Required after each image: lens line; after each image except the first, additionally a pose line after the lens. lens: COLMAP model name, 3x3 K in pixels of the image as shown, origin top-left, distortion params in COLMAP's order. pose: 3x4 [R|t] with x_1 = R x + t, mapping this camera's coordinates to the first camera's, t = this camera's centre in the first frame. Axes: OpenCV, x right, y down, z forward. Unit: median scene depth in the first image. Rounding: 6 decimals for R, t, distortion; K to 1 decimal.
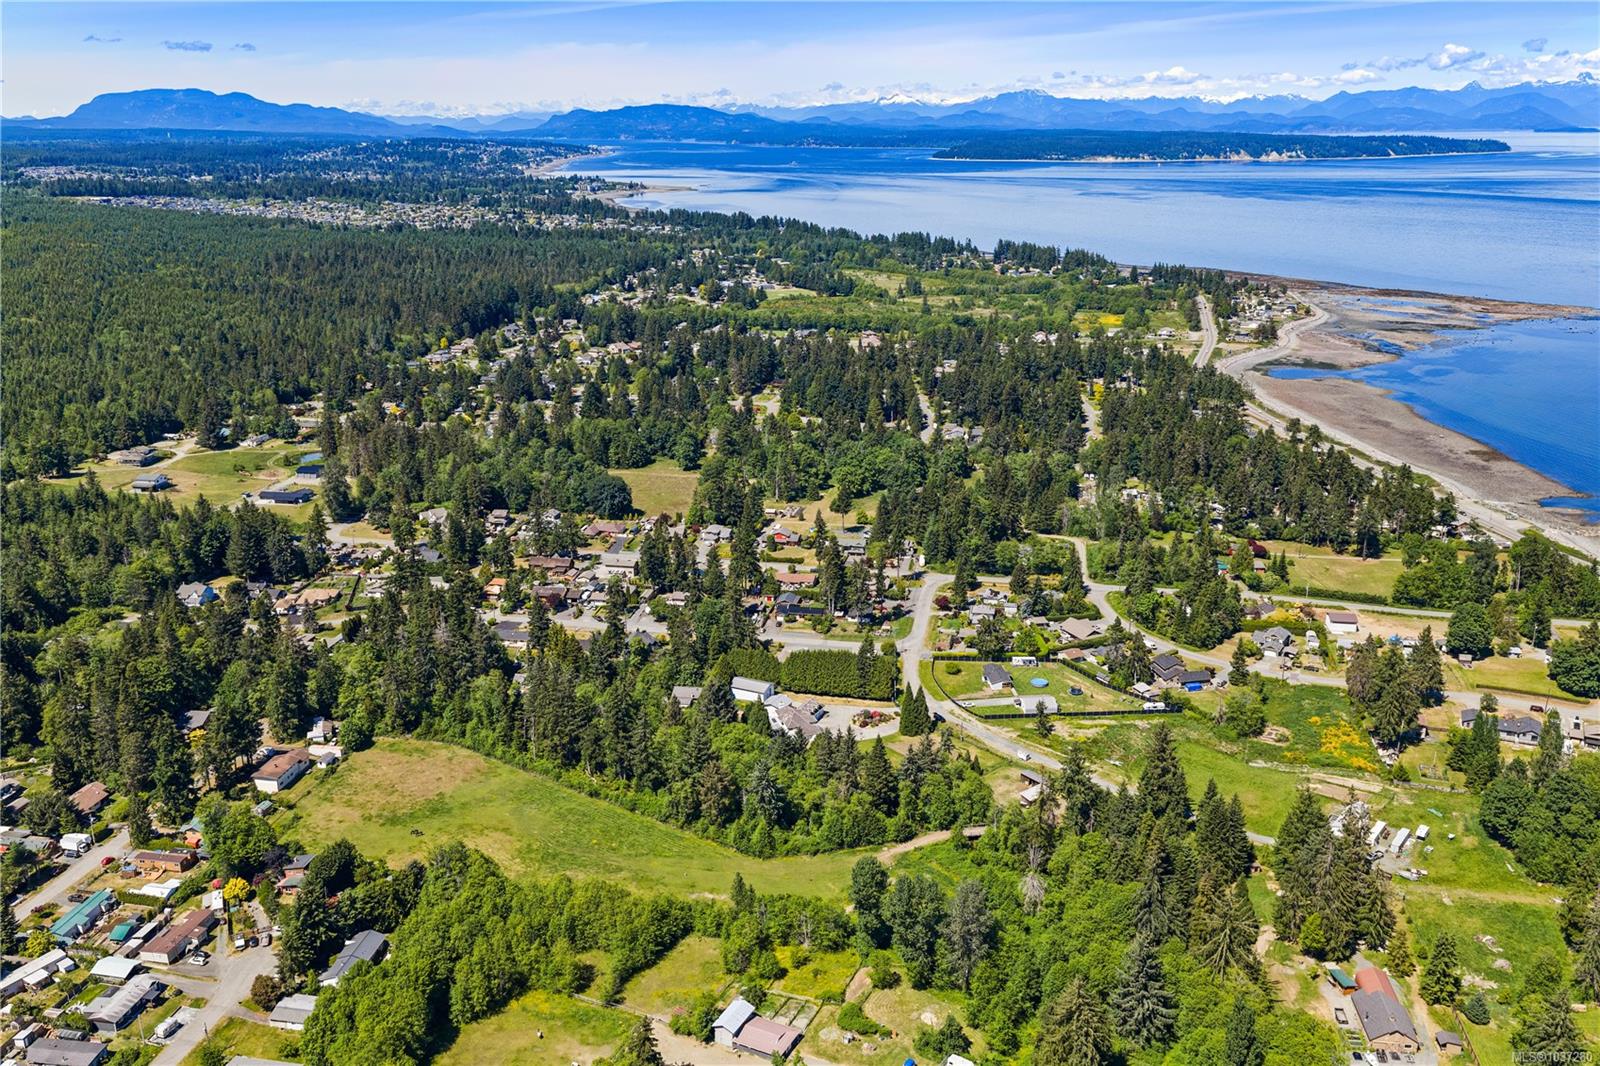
lens RADIAL K [[1319.3, 0, 802.6], [0, 1319.3, 528.7], [0, 0, 1]] dist [0.018574, -0.025063]
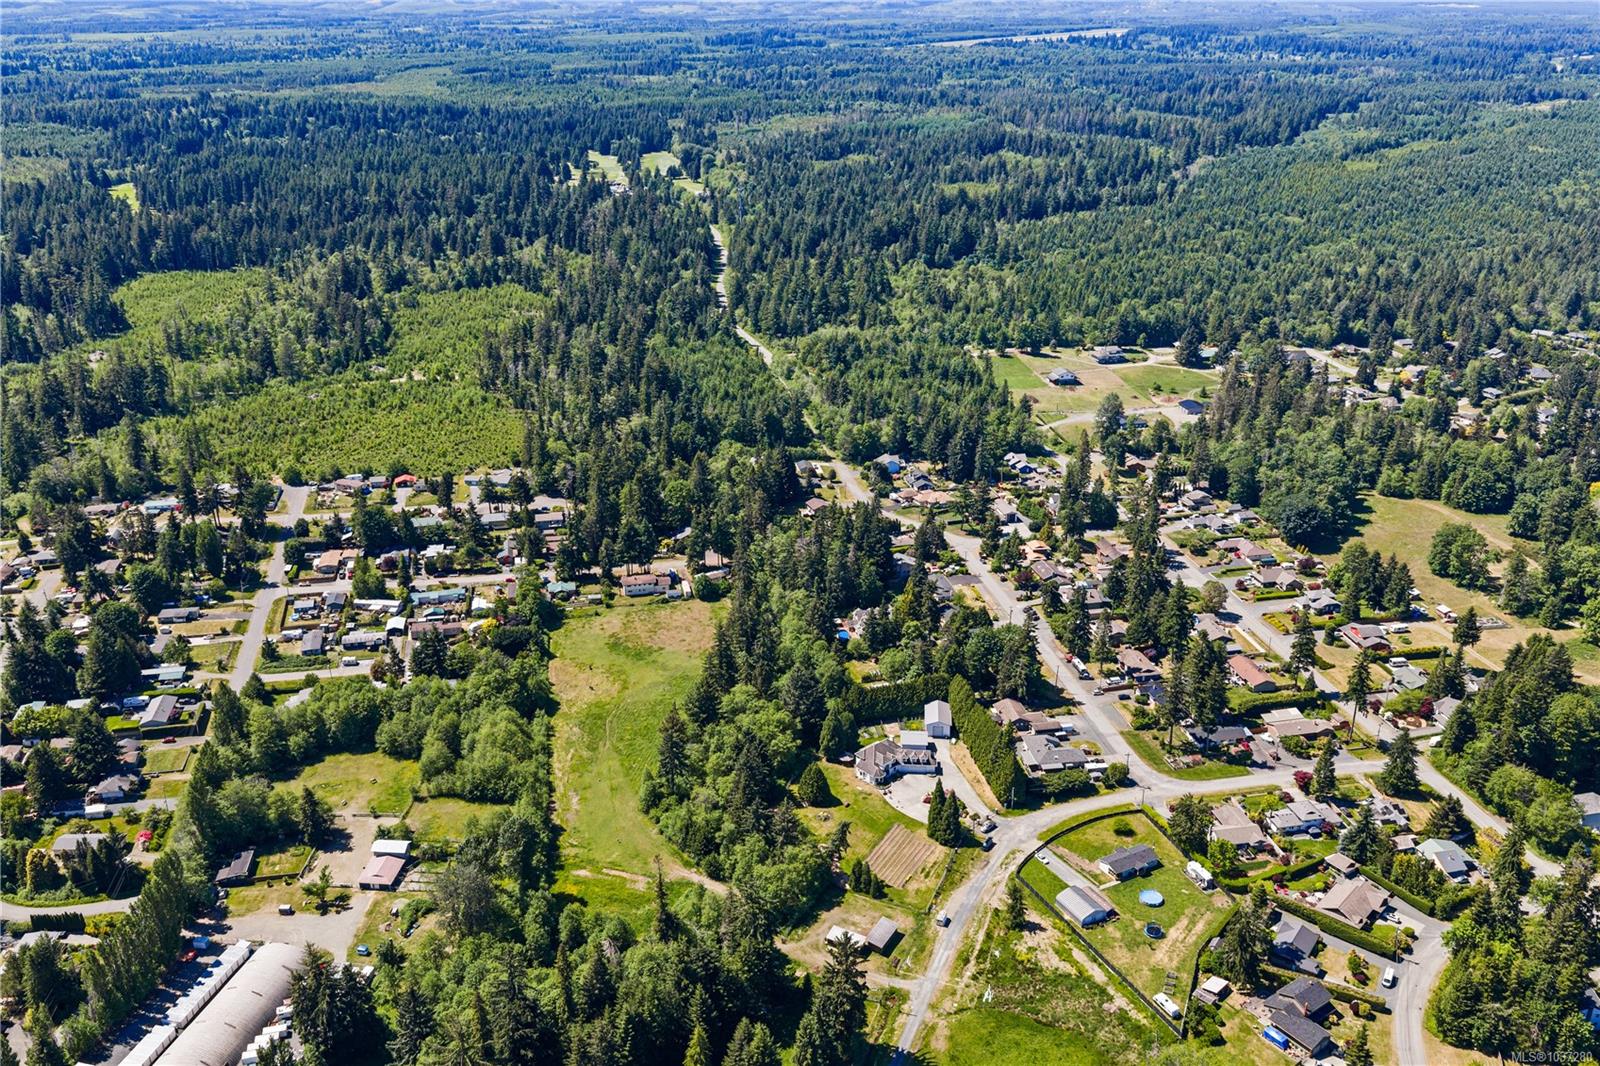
lens RADIAL K [[1319.3, 0, 802.5], [0, 1319.3, 538.7], [0, 0, 1]] dist [0.018574, -0.025063]
pose [[0.375873, 0.351862, -0.857270, 0.402406], [-0.268877, 0.926721, 0.262477, -0.128313], [0.886806, 0.131842, 0.442937, 0.278103]]
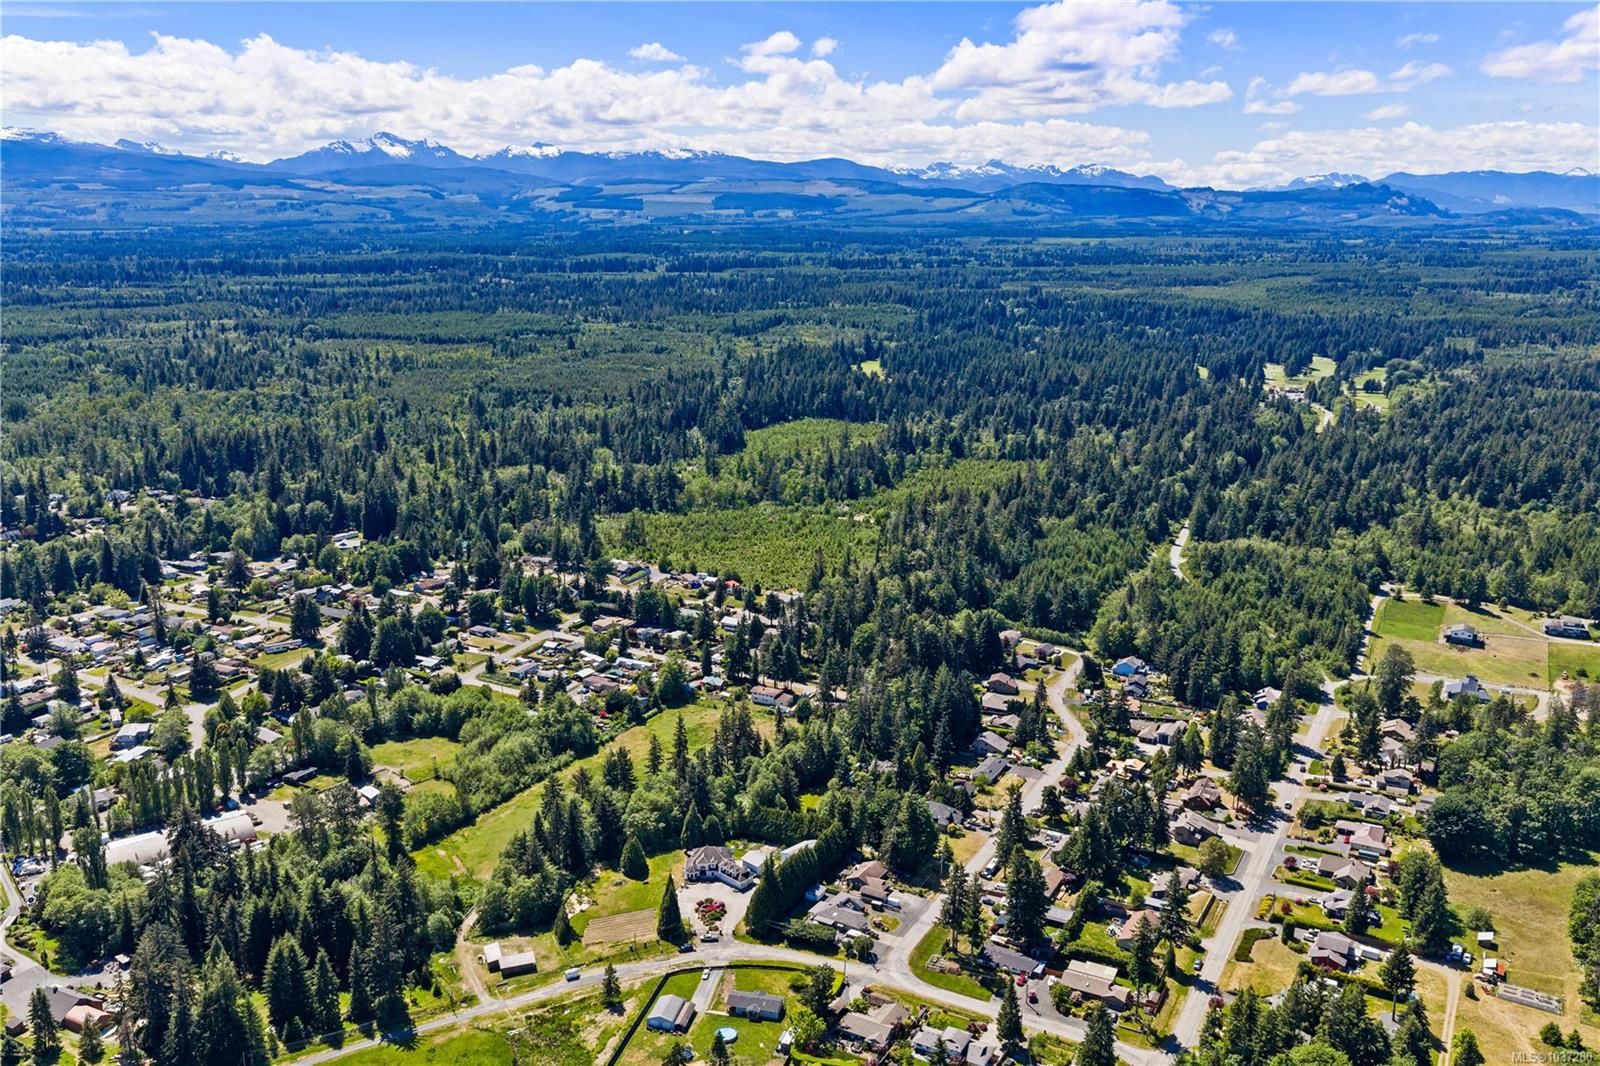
lens RADIAL K [[1319.3, 0, 805.4], [0, 1319.3, 545.2], [0, 0, 1]] dist [0.018574, -0.025063]
pose [[-0.304075, 0.235324, -0.923126, 0.485365], [-0.286281, 0.901649, 0.324149, -0.242781], [0.908615, 0.362839, -0.206800, 0.654632]]
